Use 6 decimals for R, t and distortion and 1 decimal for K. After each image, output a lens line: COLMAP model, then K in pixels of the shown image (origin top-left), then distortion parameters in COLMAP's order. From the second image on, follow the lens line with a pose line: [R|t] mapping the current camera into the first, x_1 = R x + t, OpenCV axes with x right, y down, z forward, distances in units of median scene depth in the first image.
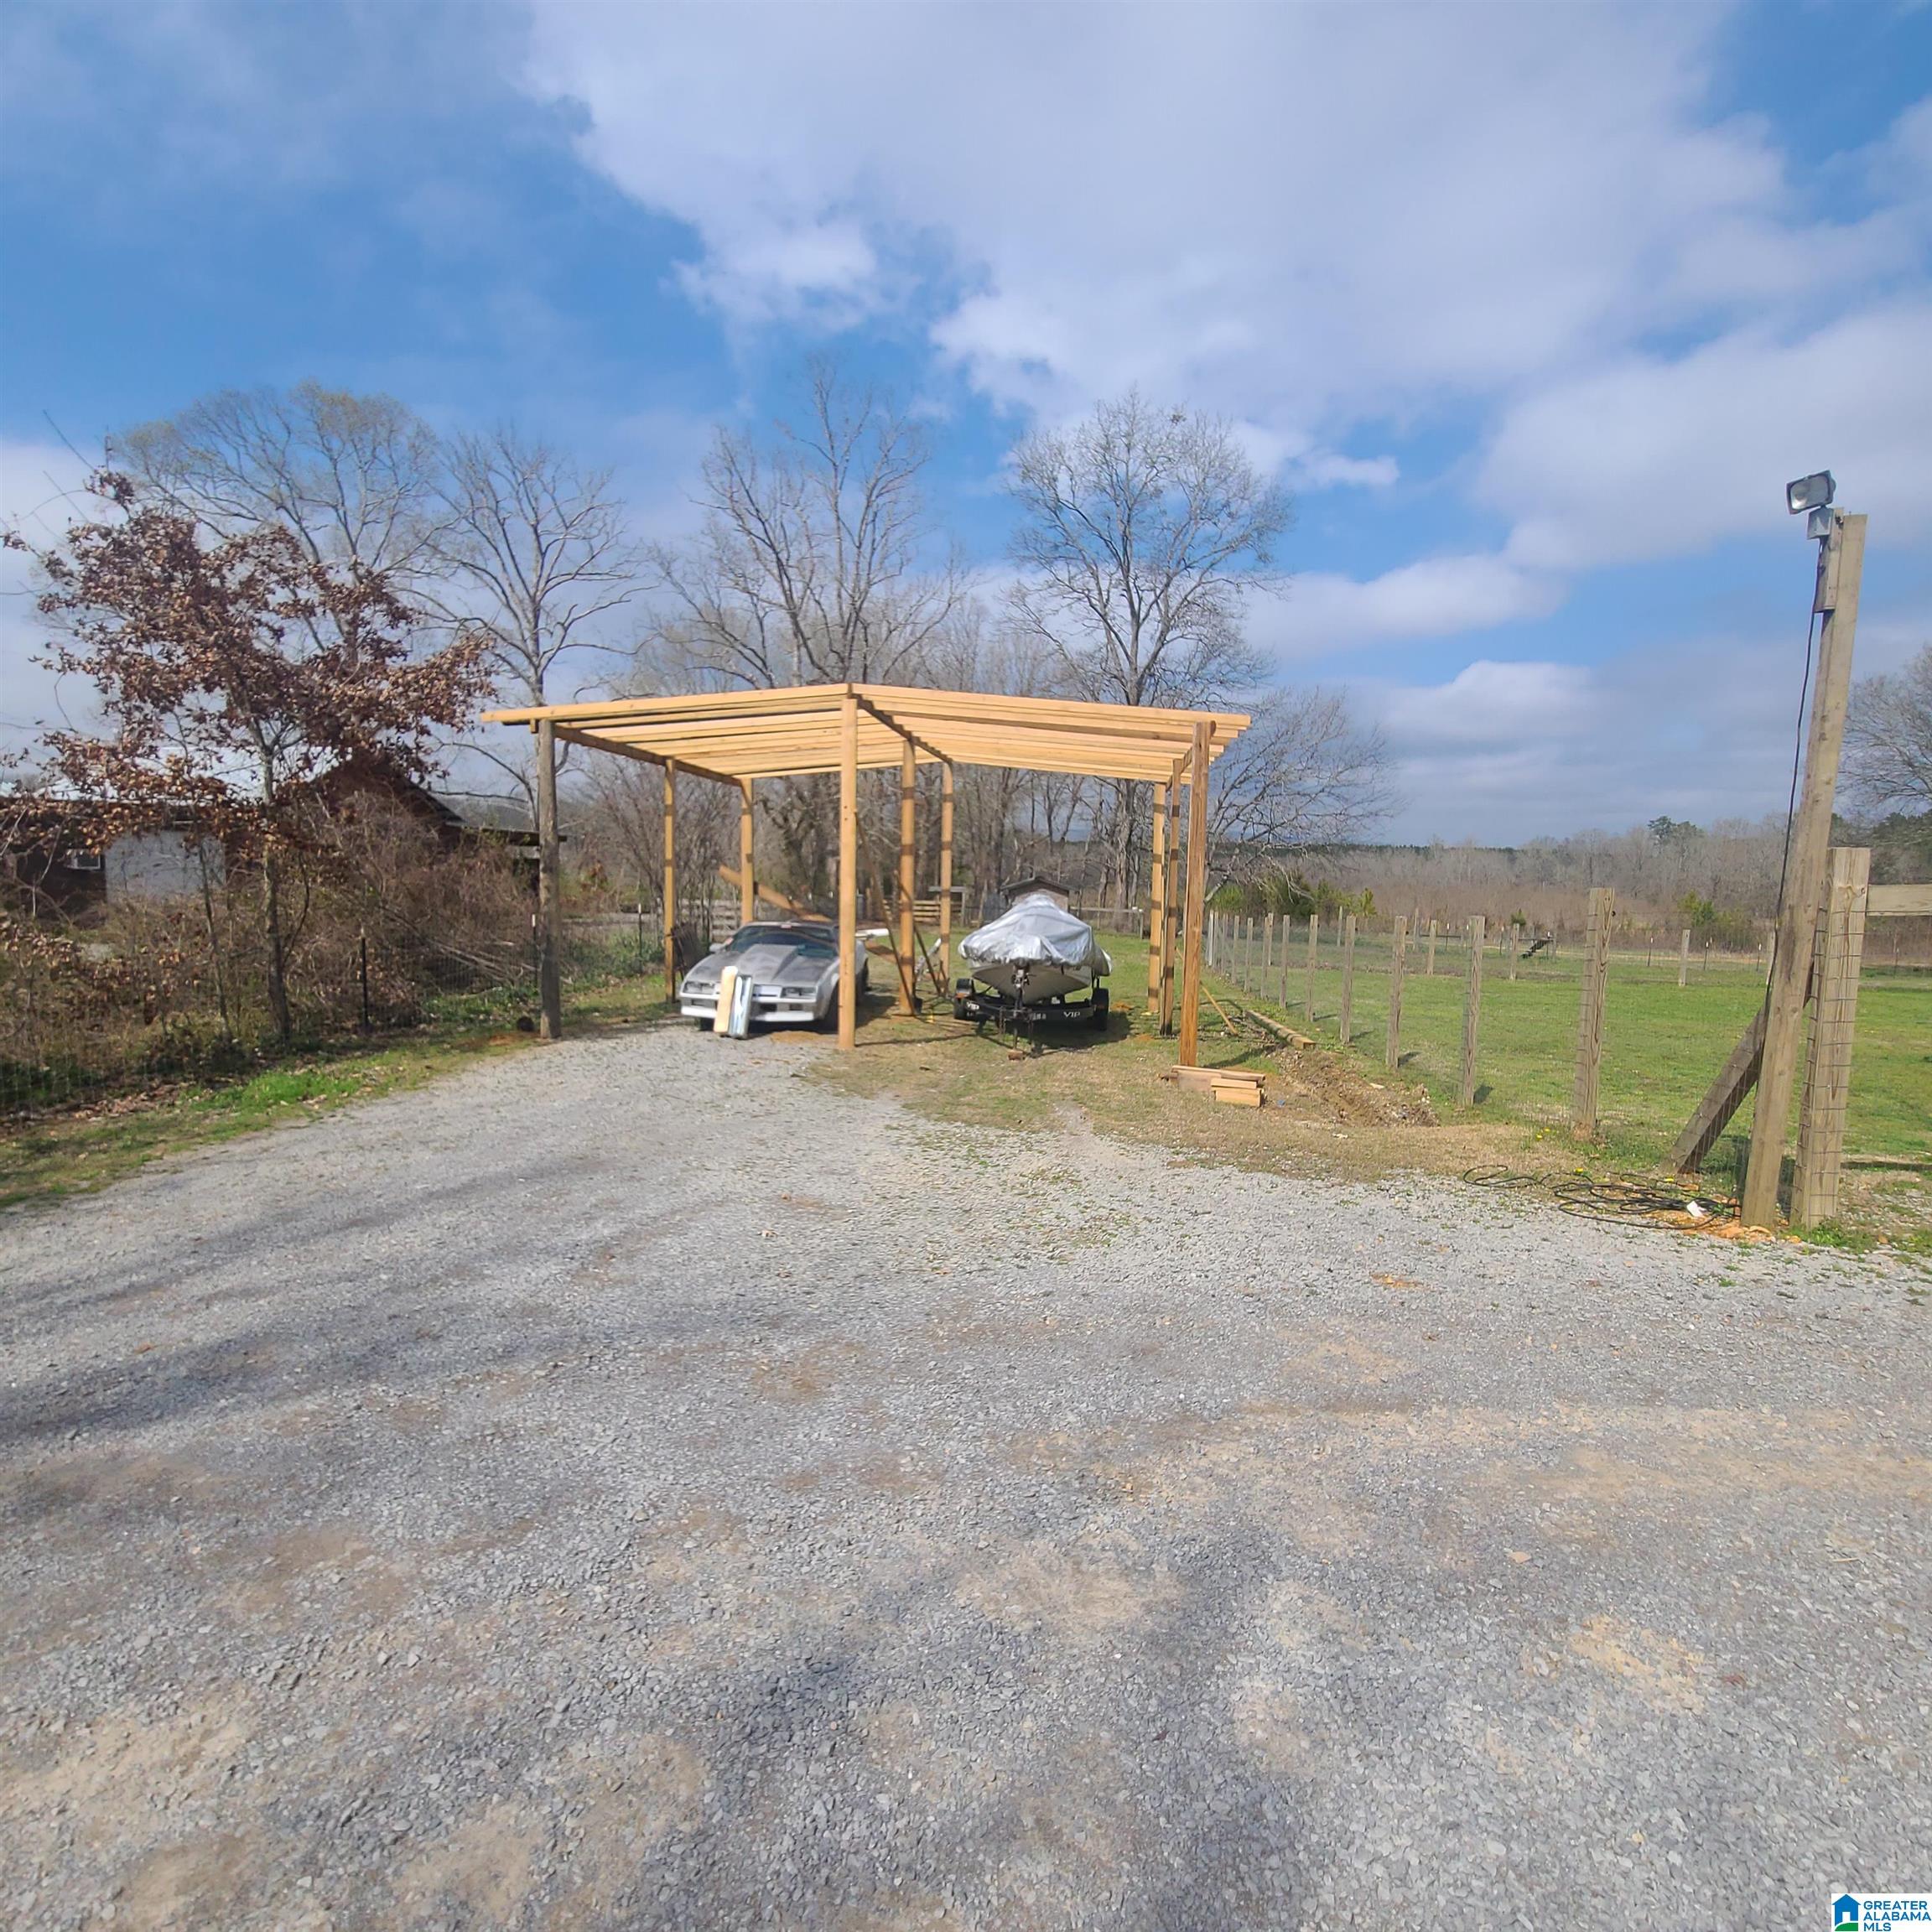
lens RADIAL K [[1060.3, 0, 970.7], [0, 1060.3, 988.9], [0, 0, 1]] dist [0.000913, 0.000598]
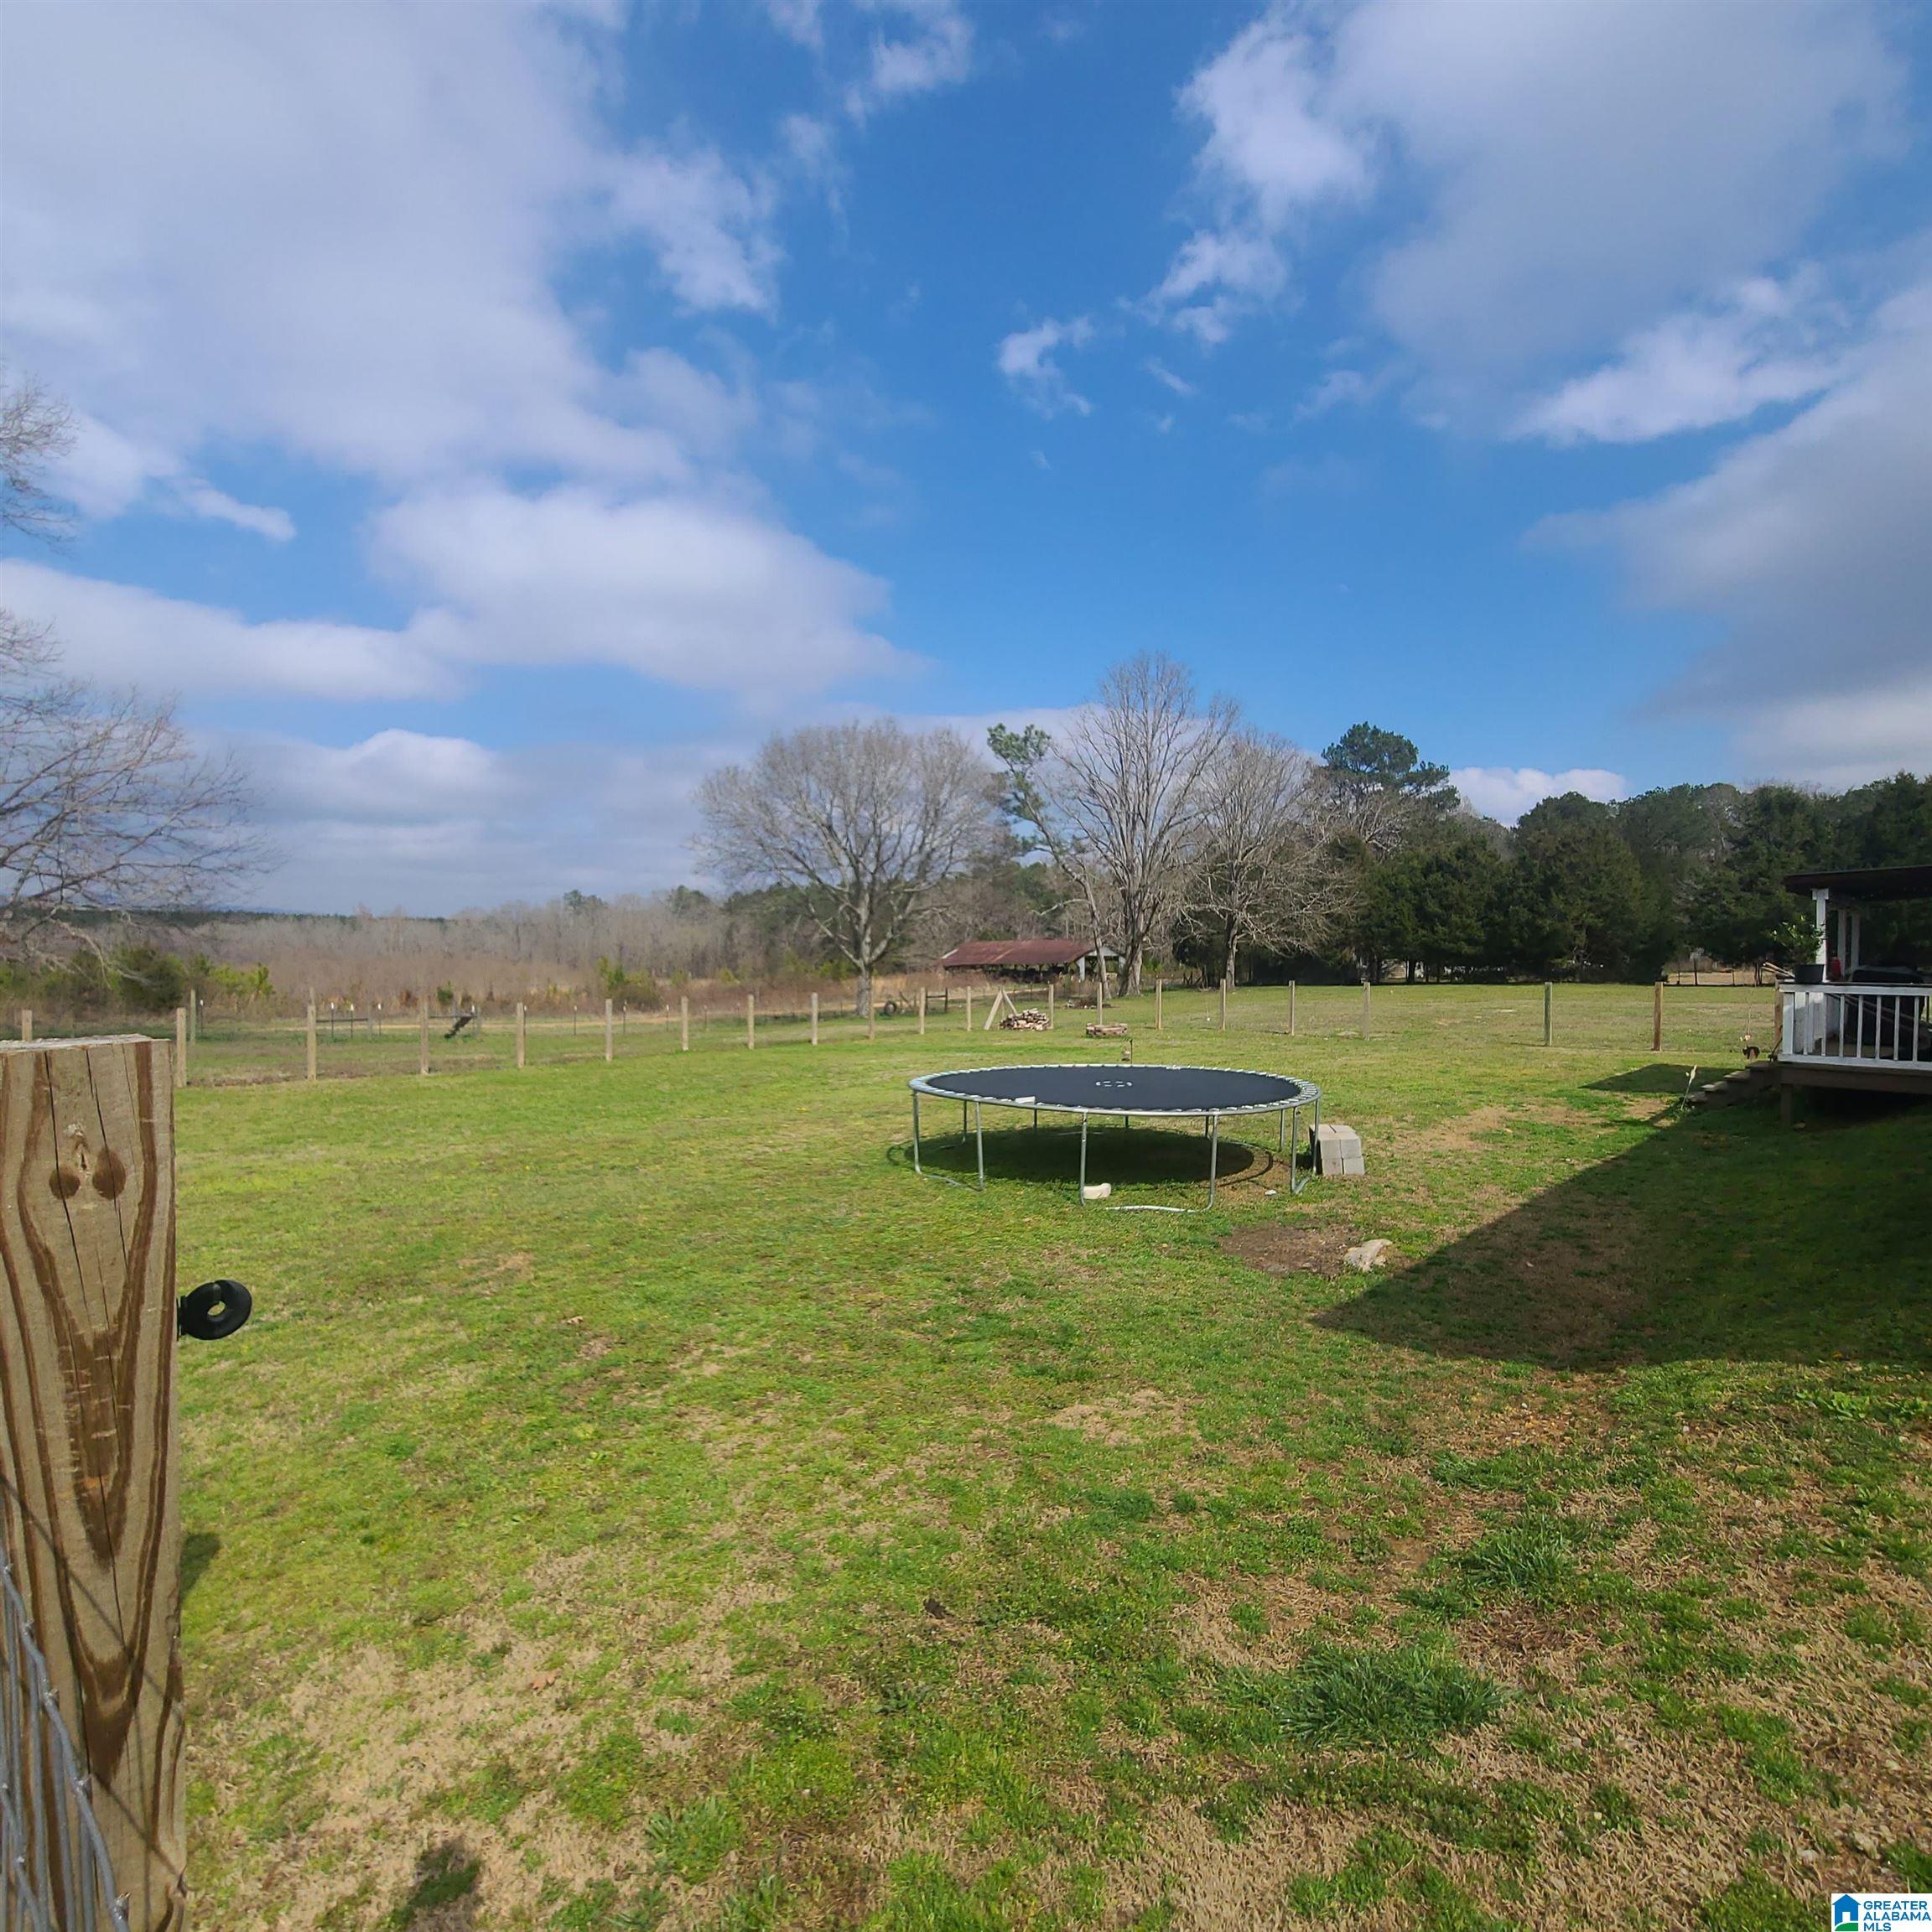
lens RADIAL K [[1044.1, 0, 966.5], [0, 1044.1, 978.0], [0, 0, 1]] dist [0.001903, -0.002443]
pose [[0.597235, -0.040196, 0.801059, 0.062368], [0.100055, 0.994676, -0.024685, -0.009984], [-0.795801, 0.094892, 0.598077, 0.096687]]
